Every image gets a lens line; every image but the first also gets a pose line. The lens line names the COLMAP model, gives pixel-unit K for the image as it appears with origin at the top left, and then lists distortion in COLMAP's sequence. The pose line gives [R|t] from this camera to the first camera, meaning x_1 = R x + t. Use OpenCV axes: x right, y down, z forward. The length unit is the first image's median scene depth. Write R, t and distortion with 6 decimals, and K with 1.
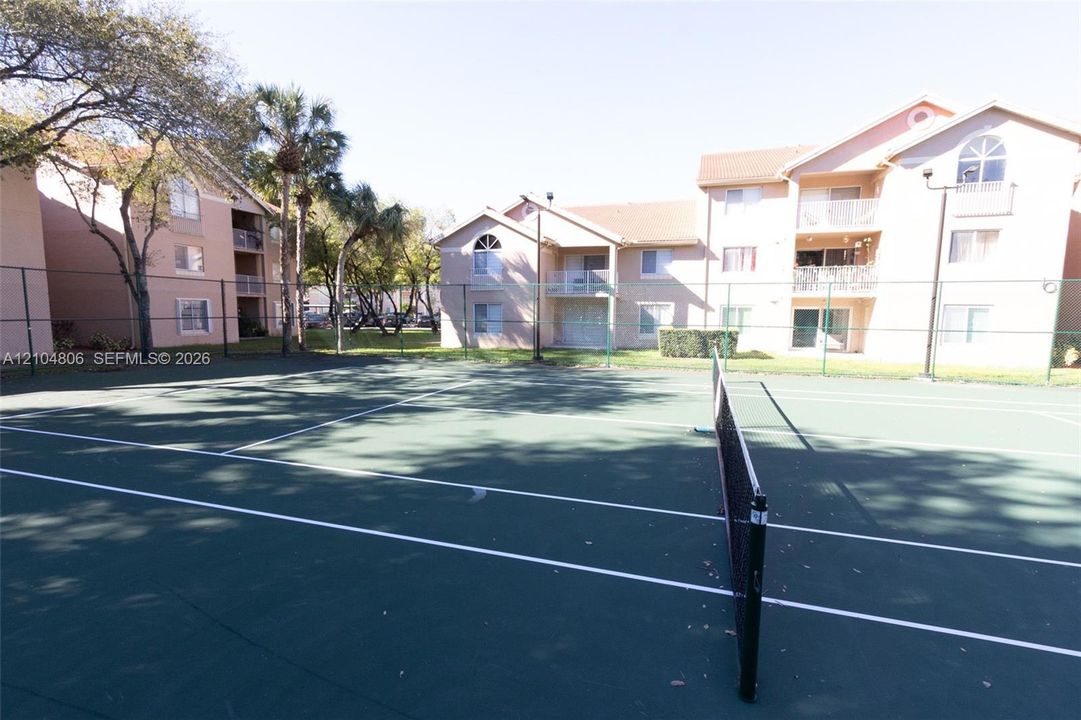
lens RADIAL K [[500.0, 0, 534.6], [0, 500.0, 367.6], [0, 0, 1]] dist [0.003036, -0.002892]
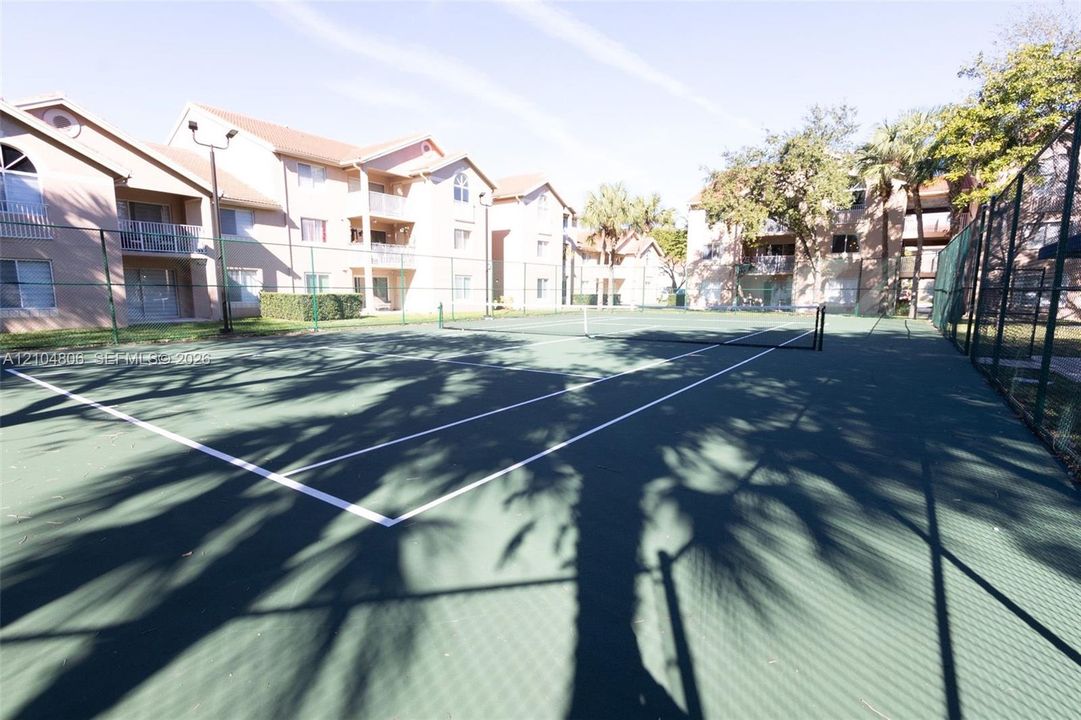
lens RADIAL K [[500.0, 0, 530.1], [0, 500.0, 362.8], [0, 0, 1]] dist [0.003036, -0.002892]
pose [[0.293317, -0.146466, 0.944729, -0.972353], [0.107703, 0.986966, 0.119575, -0.019528], [-0.949929, 0.066676, 0.305268, 0.435537]]
